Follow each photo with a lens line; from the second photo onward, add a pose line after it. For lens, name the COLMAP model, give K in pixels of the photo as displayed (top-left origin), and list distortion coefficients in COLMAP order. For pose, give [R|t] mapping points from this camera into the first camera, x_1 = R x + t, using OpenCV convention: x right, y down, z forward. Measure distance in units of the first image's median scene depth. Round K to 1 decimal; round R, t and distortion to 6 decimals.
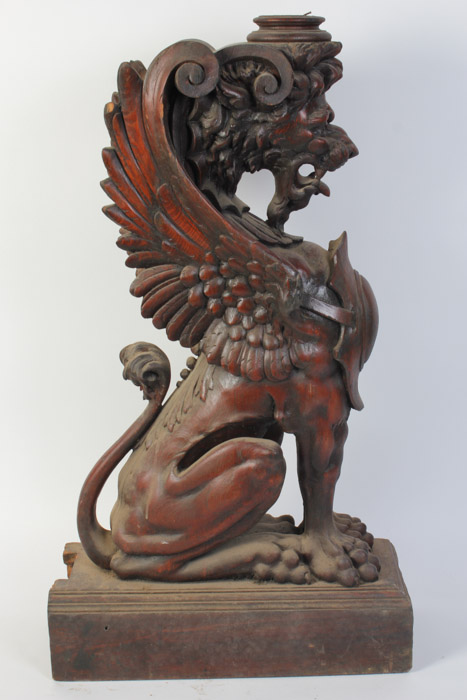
lens RADIAL K [[1359.8, 0, 252.7], [0, 1359.8, 340.8], [0, 0, 1]] dist [0.134514, 0.000000]
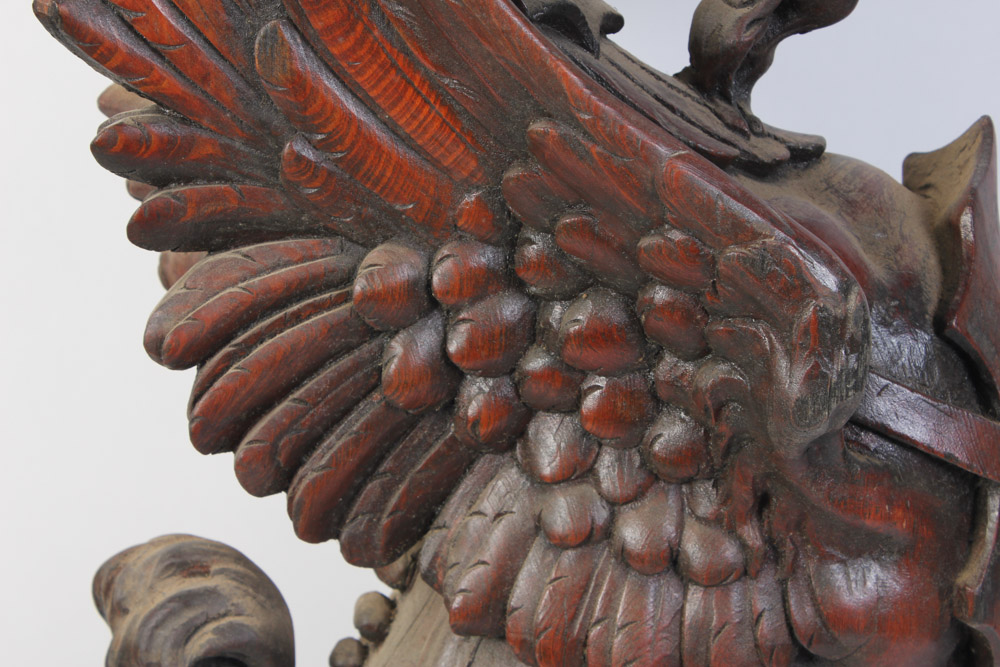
lens RADIAL K [[2394.6, 0, 497.9], [0, 2394.6, 331.4], [0, 0, 1]] dist [0.073767, 0.000000]
pose [[0.994997, 0.009889, 0.099414, -0.070140], [-0.009576, 0.999948, -0.003631, -0.037930], [-0.099444, 0.002661, 0.995040, 0.564984]]
